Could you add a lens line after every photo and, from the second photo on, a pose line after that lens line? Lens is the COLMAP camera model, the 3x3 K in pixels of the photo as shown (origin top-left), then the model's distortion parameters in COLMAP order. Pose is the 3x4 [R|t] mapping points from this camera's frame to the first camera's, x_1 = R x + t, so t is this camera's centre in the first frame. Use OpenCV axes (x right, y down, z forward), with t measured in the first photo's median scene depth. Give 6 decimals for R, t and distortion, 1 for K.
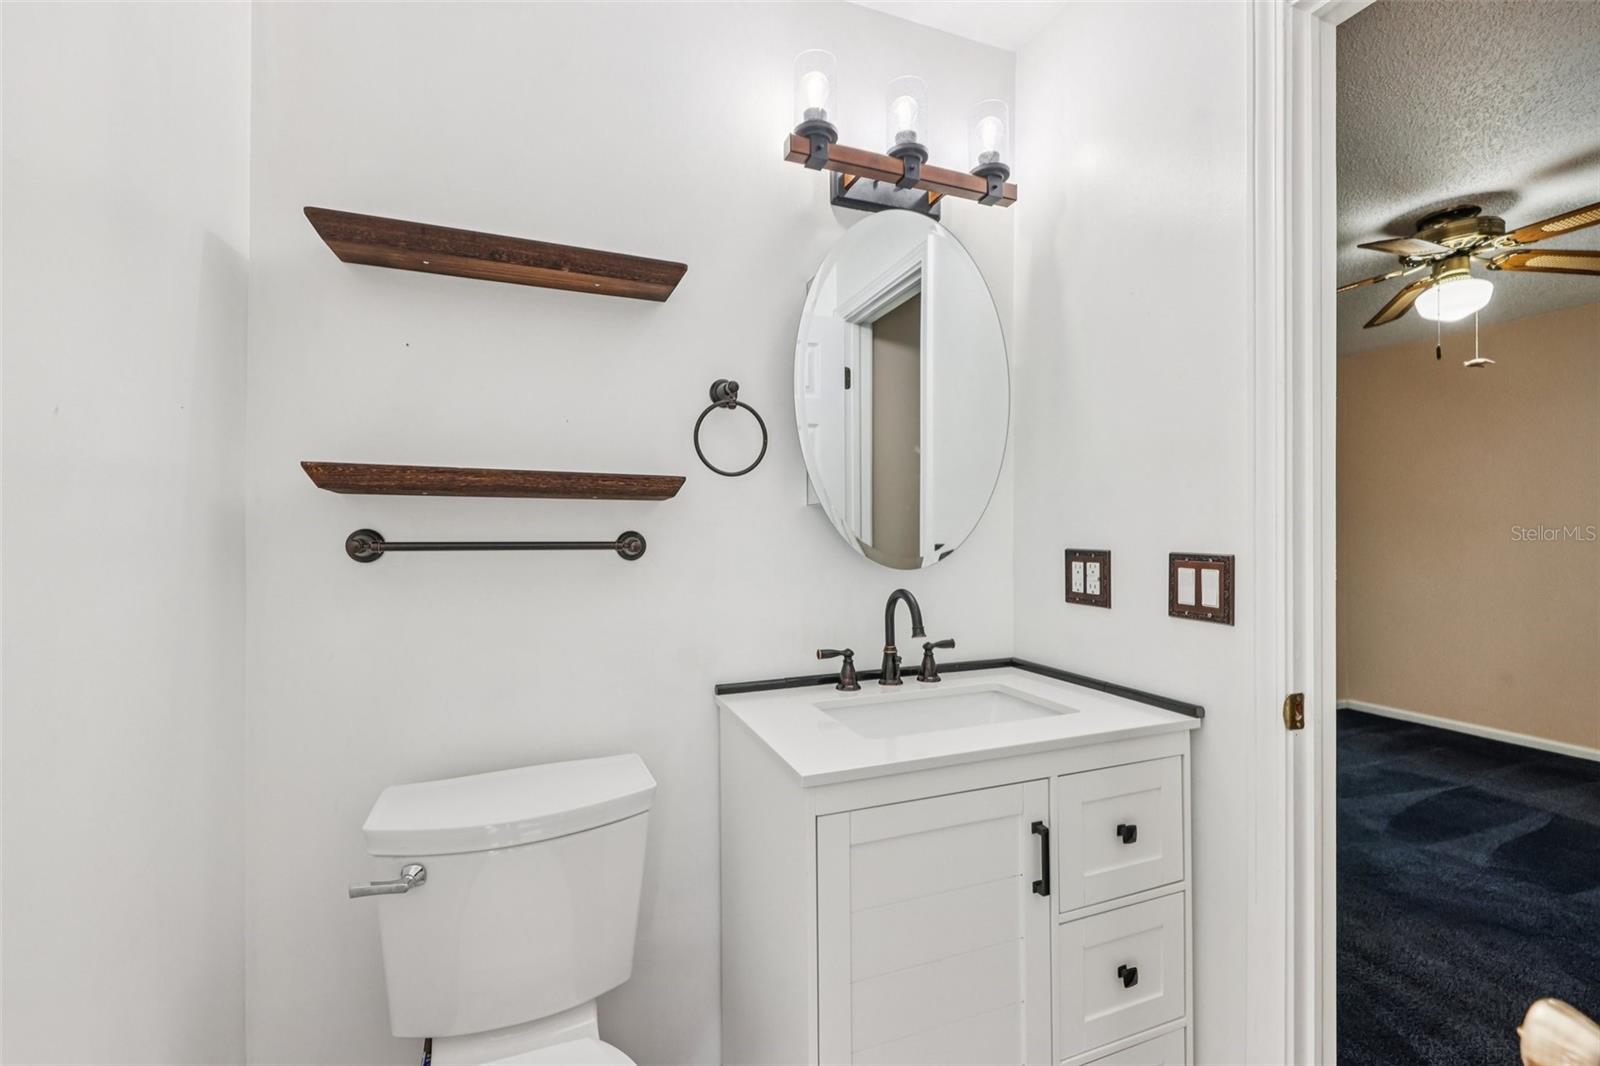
lens RADIAL K [[685.7, 0, 800.3], [0, 685.7, 535.2], [0, 0, 1]] dist [0.013268, -0.005379]
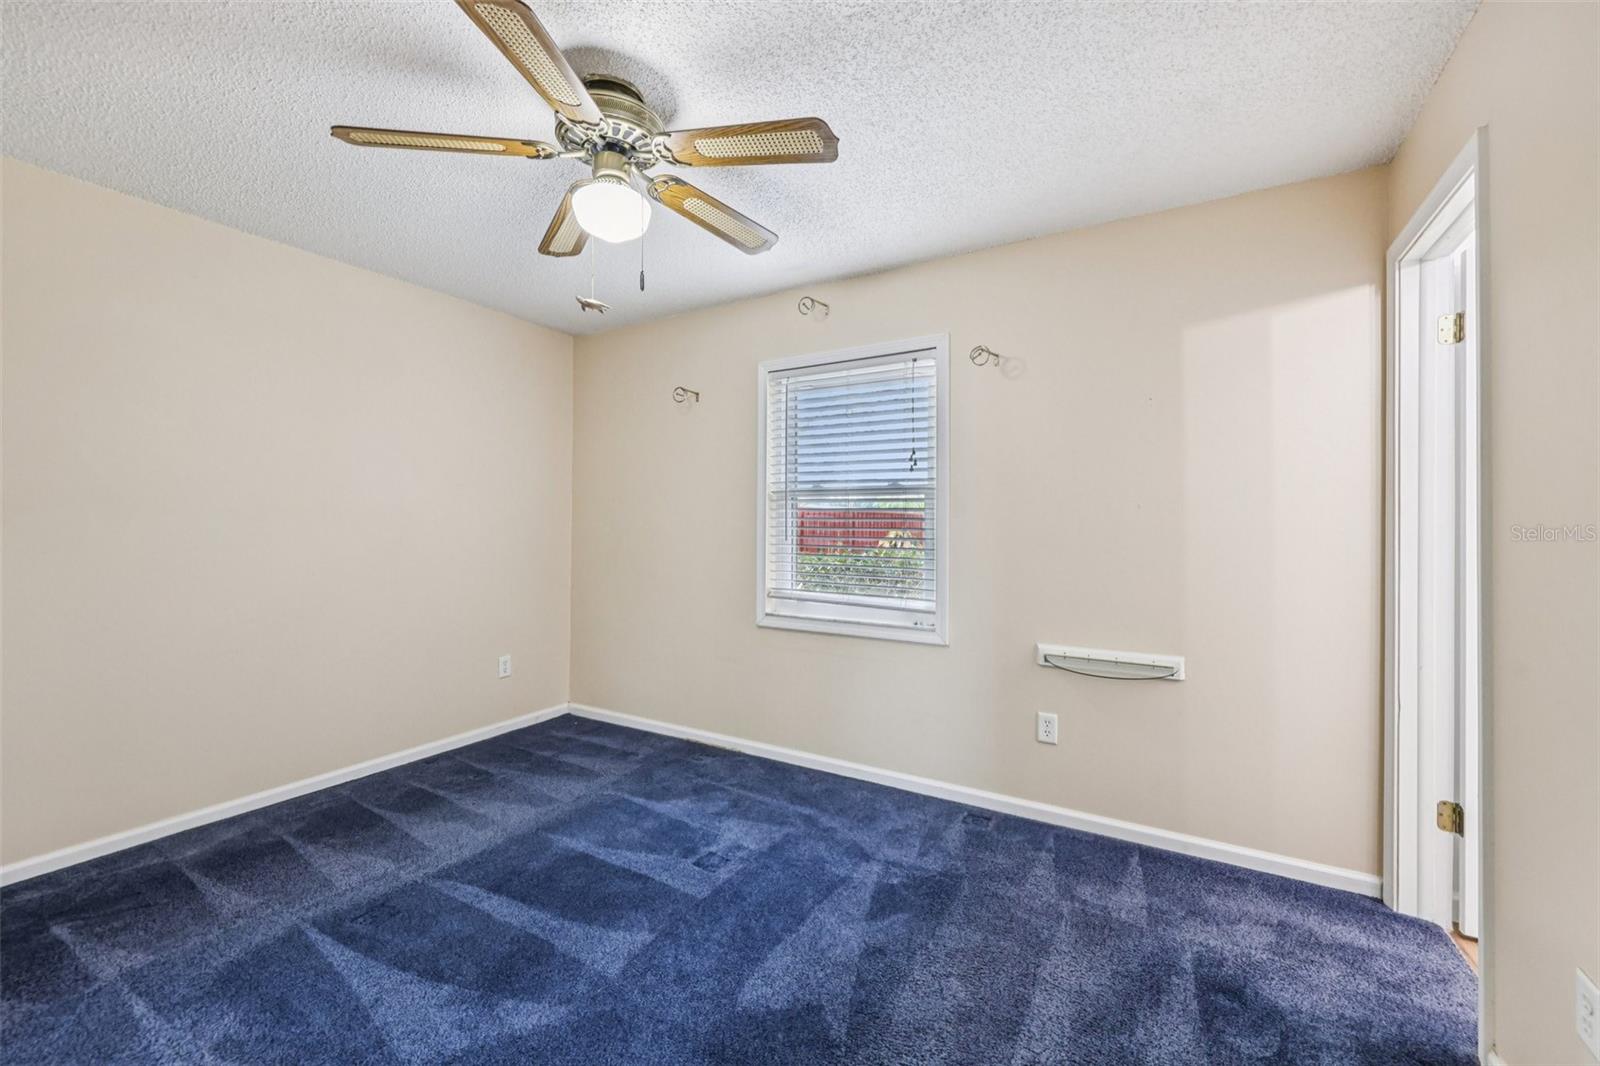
lens RADIAL K [[629.3, 0, 805.3], [0, 629.3, 523.1], [0, 0, 1]] dist [-0.001568, -0.000750]
pose [[-0.620108, 0.003620, 0.784508, 0.263788], [0.002681, 0.999993, -0.002496, -0.002173], [-0.784512, 0.000555, -0.620114, 1.163837]]
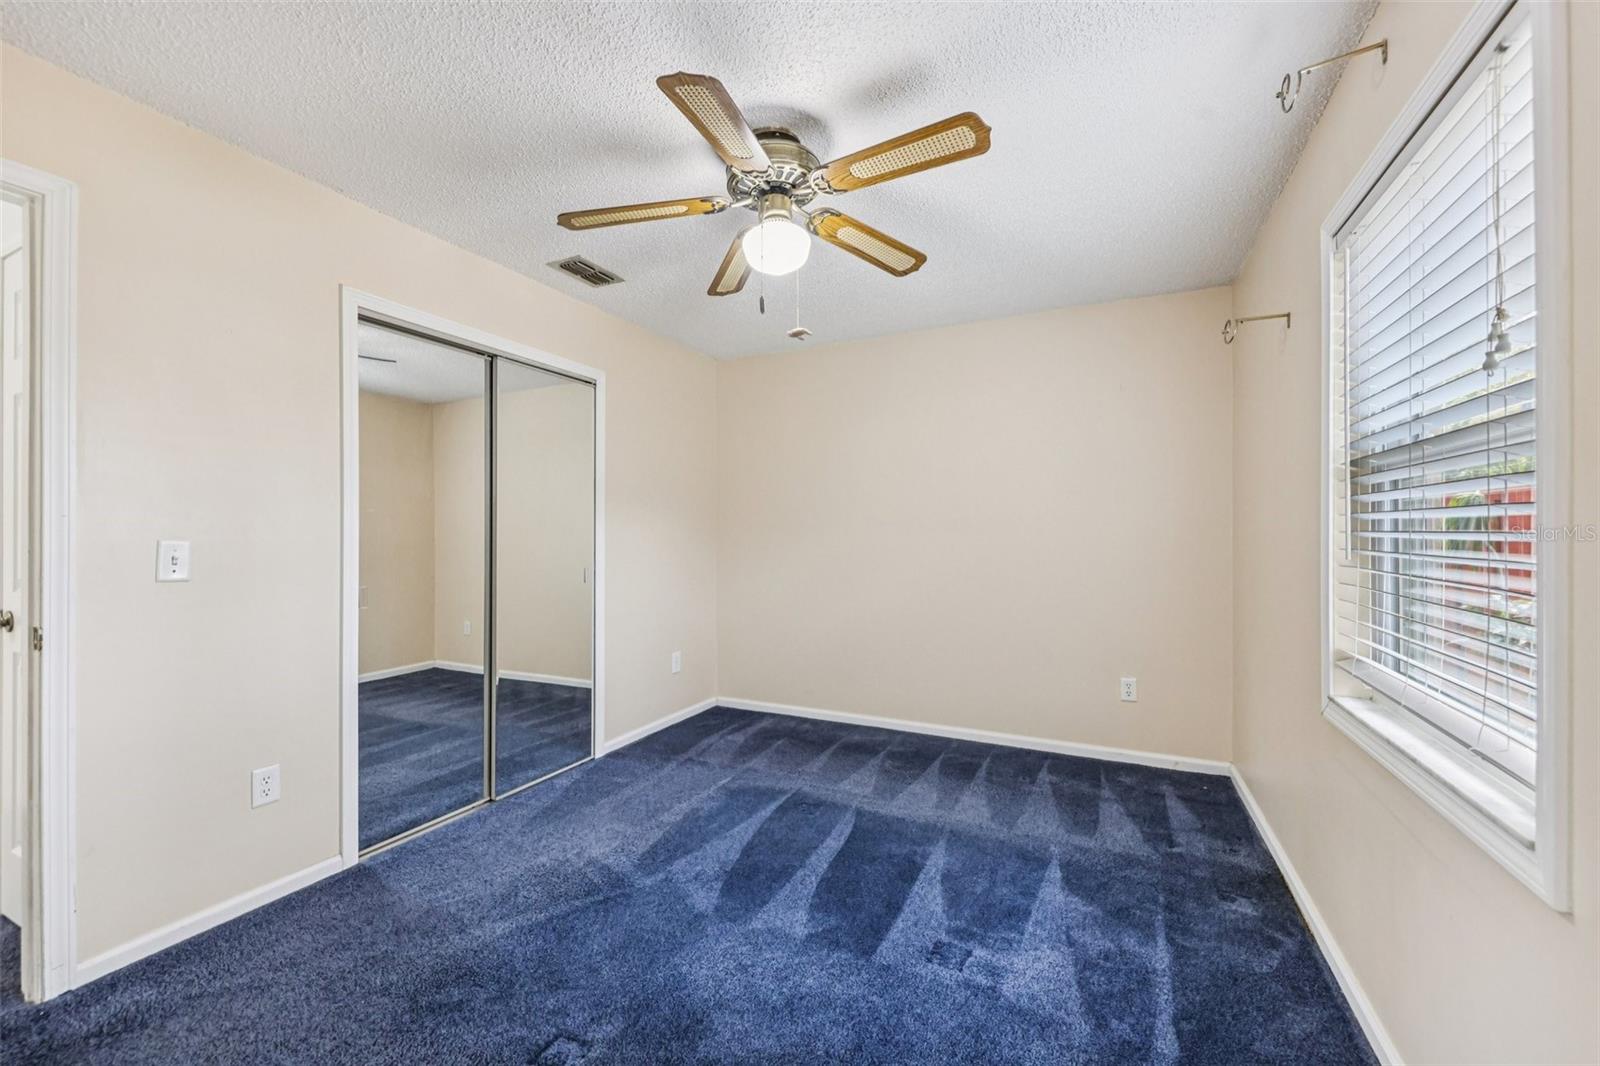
lens RADIAL K [[629.3, 0, 803.0], [0, 629.3, 535.2], [0, 0, 1]] dist [-0.001568, -0.000750]
pose [[0.728089, -0.000288, 0.685483, 0.421784], [-0.000104, 1.000000, 0.000530, 0.000611], [-0.685483, -0.000457, 0.728089, 0.402085]]
